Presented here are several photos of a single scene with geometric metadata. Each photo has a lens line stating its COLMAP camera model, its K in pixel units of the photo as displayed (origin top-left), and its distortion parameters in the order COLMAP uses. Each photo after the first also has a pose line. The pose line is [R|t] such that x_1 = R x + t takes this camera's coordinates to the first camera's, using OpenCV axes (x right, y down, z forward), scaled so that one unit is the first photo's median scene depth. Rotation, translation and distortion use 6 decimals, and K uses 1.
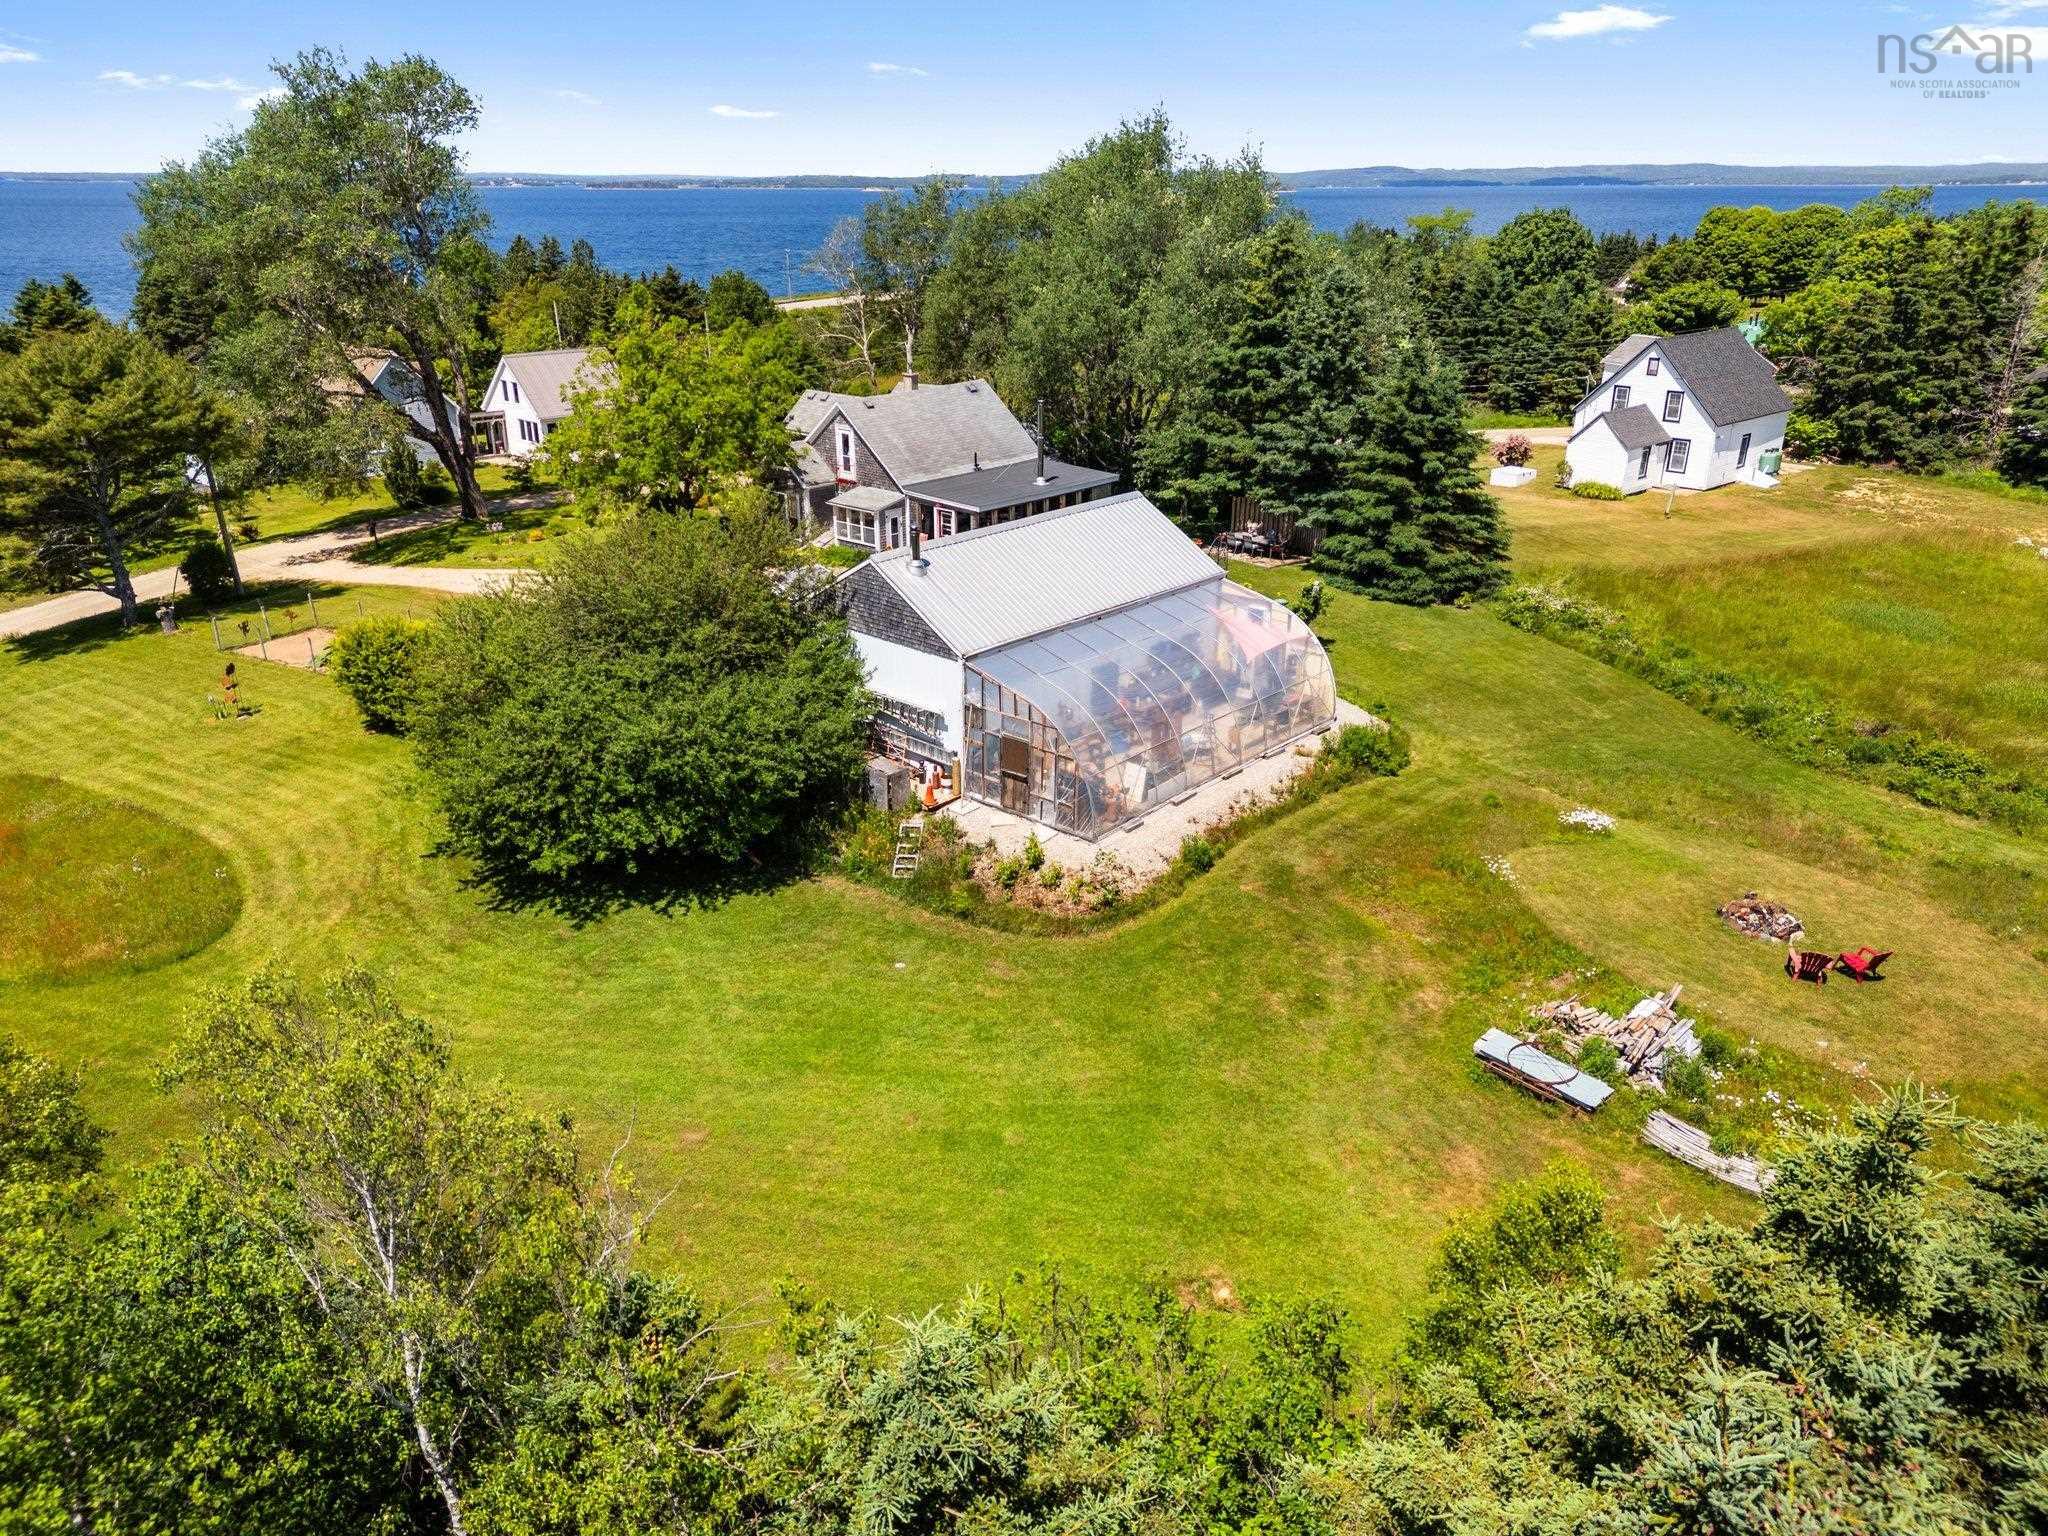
lens RADIAL K [[1451.5, 0, 1024.0], [0, 1451.5, 768.0], [0, 0, 1]] dist [0.076054, -0.082111]
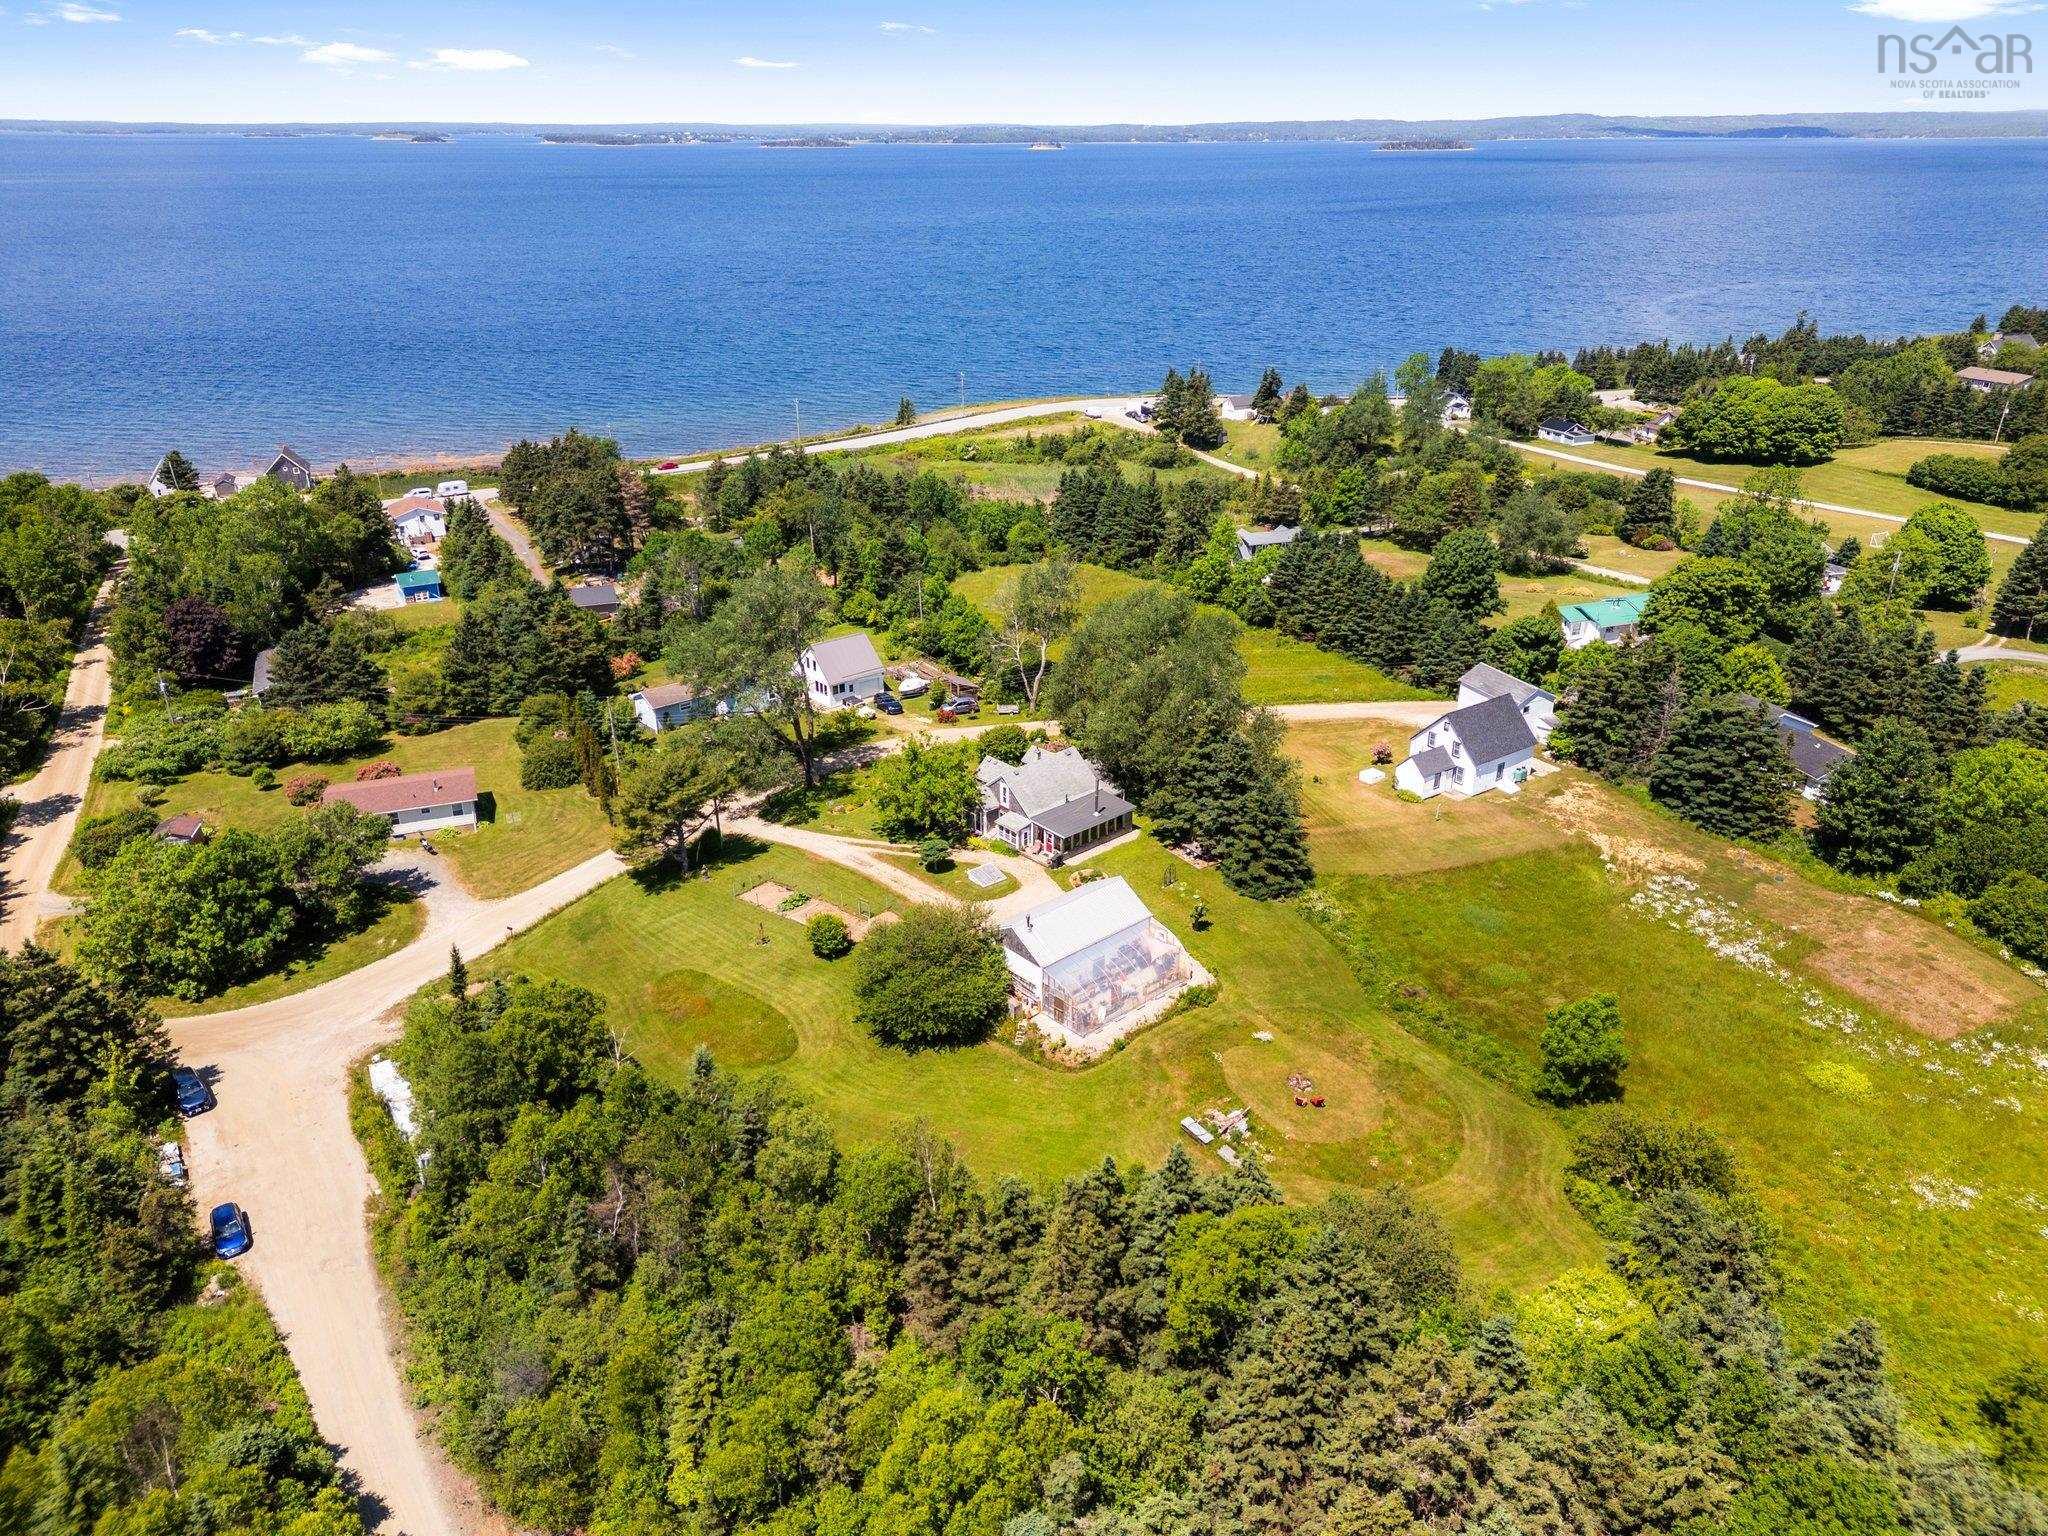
lens RADIAL K [[1451.5, 0, 1024.0], [0, 1451.5, 768.0], [0, 0, 1]] dist [0.076054, -0.082111]
pose [[0.994374, 0.045995, -0.095415, 0.115433], [-0.042822, 0.998468, 0.035035, -0.370866], [0.096880, -0.030752, 0.994821, -1.202933]]
